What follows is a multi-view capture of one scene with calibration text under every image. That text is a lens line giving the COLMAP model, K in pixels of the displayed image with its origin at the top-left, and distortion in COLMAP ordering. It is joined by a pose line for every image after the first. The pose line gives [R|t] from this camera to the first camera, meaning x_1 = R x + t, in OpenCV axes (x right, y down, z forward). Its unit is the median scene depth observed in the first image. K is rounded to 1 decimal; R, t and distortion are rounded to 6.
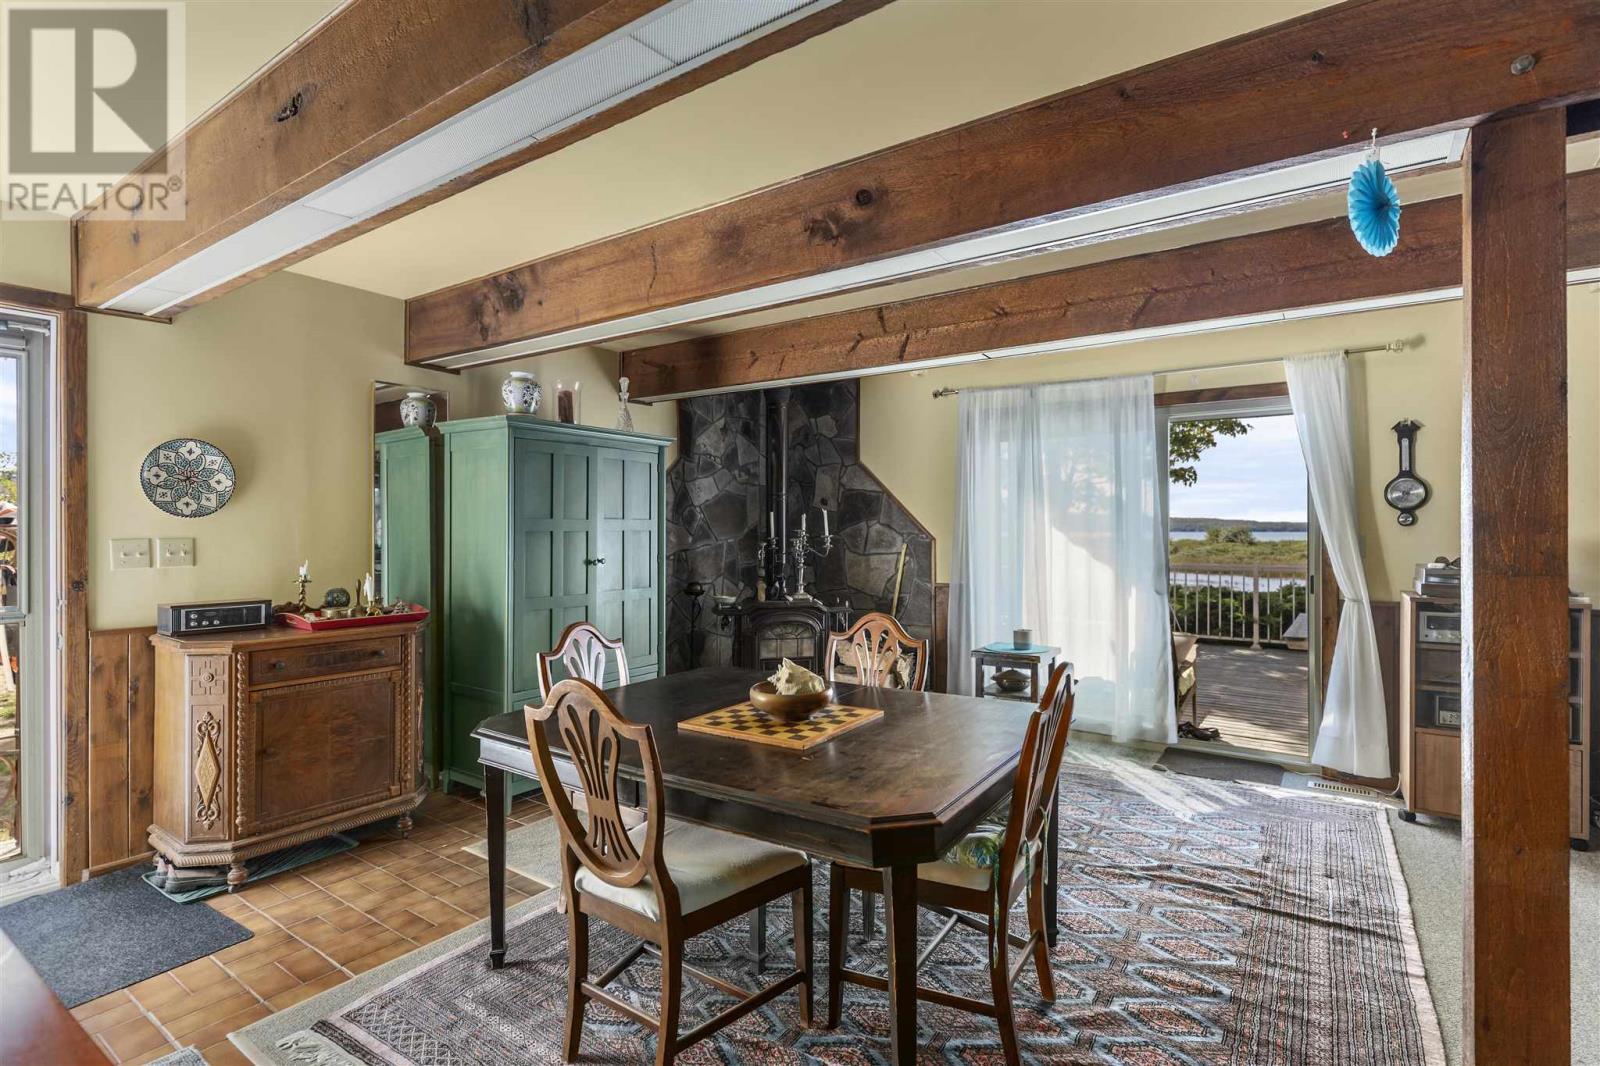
lens RADIAL K [[757.2, 0, 796.4], [0, 757.2, 524.5], [0, 0, 1]] dist [0.002100, 0.000018]
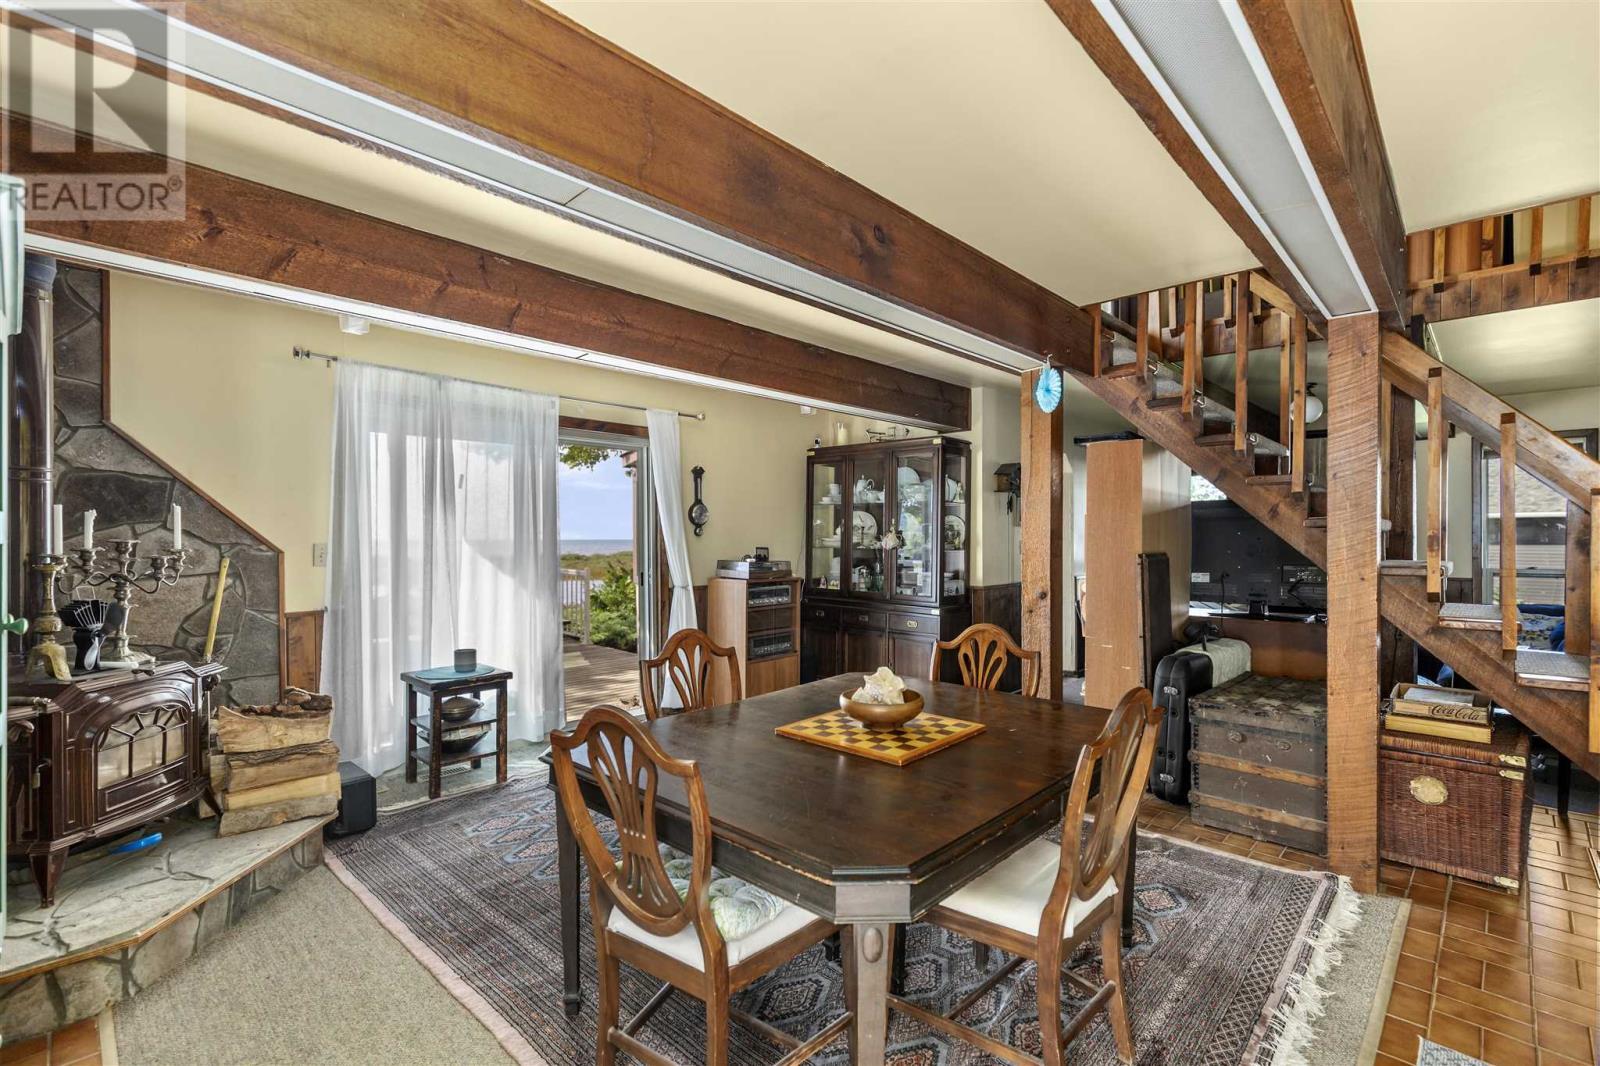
lens RADIAL K [[713.9, 0, 803.4], [0, 713.9, 537.4], [0, 0, 1]] dist [0.004150, -0.000143]
pose [[0.150657, 0.004768, 0.988575, -0.581802], [-0.001604, 0.999988, -0.004578, 0.011408], [-0.988585, -0.000896, 0.150663, 0.574939]]
